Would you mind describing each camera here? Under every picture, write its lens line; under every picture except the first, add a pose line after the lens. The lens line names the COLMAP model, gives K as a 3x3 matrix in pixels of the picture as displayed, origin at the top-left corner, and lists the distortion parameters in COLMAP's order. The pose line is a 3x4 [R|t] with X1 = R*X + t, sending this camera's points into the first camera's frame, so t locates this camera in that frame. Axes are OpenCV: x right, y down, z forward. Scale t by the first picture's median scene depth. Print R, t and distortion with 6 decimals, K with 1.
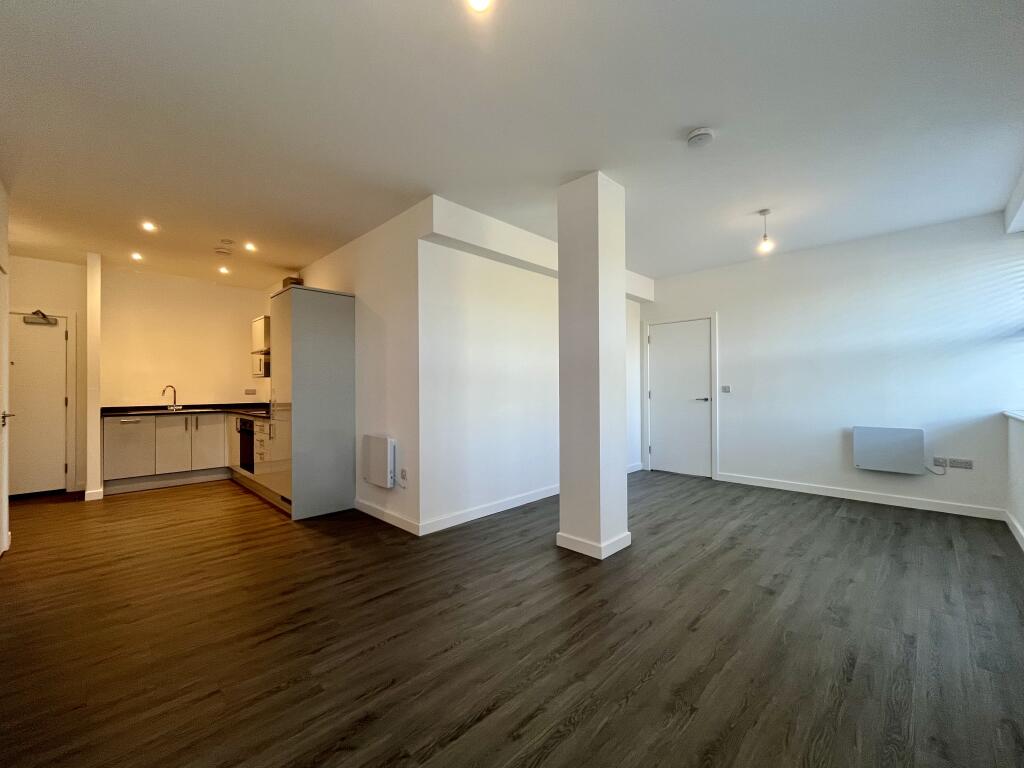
lens RADIAL K [[417.3, 0, 510.9], [0, 417.3, 386.0], [0, 0, 1]] dist [0.001749, 0.000019]
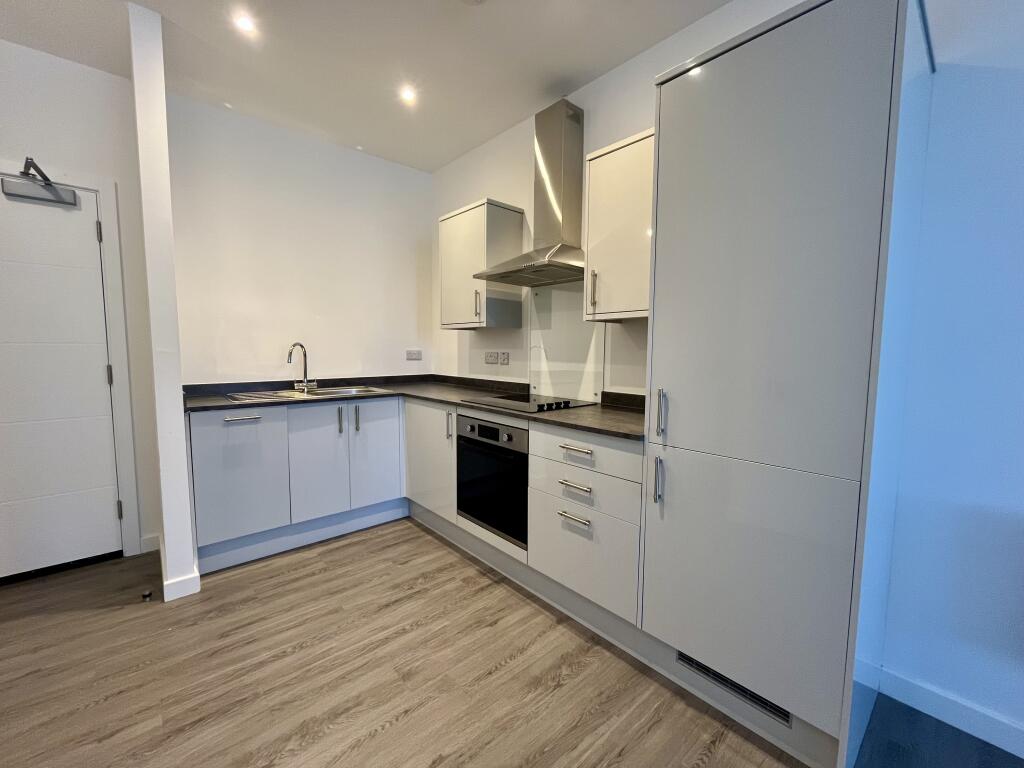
lens RADIAL K [[417.3, 0, 513.4], [0, 417.3, 385.0], [0, 0, 1]] dist [0.001749, 0.000019]
pose [[0.998120, 0.018438, -0.058452, -0.592082], [-0.012989, 0.995649, 0.092276, -0.000585], [0.059900, -0.091343, 0.994016, 0.567908]]
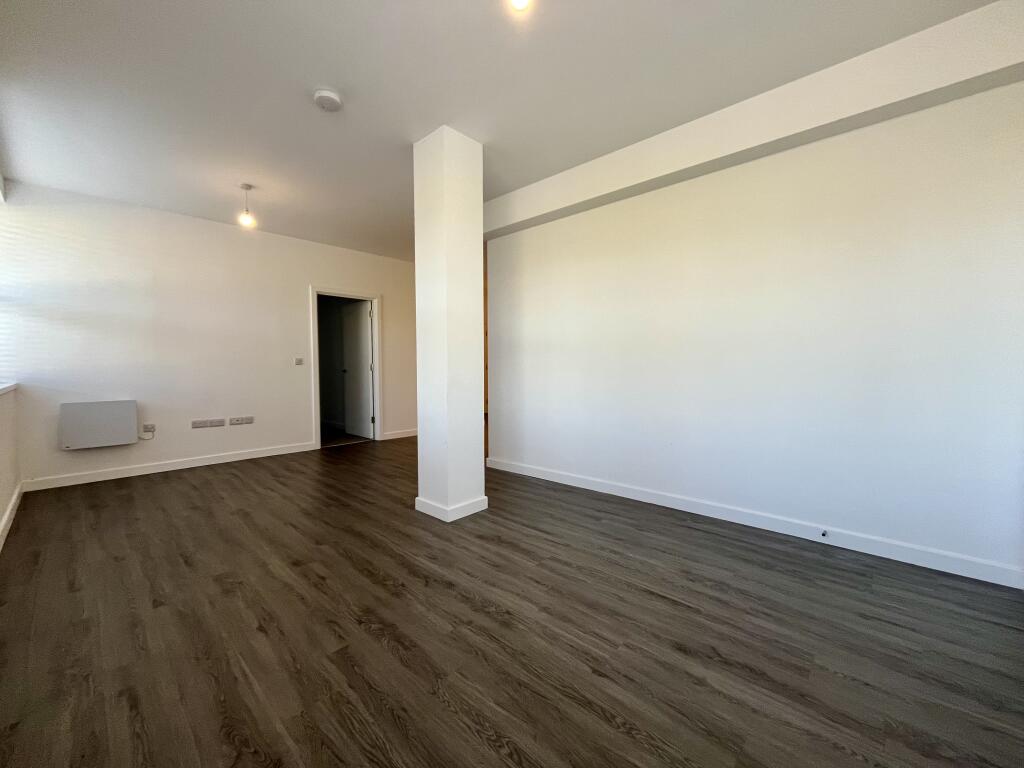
lens RADIAL K [[417.3, 0, 512.2], [0, 417.3, 383.9], [0, 0, 1]] dist [0.001749, 0.000019]
pose [[0.026569, 0.047525, -0.998517, 0.761518], [0.010355, 0.998803, 0.047814, 0.019799], [0.999593, -0.011611, 0.026045, 0.714187]]
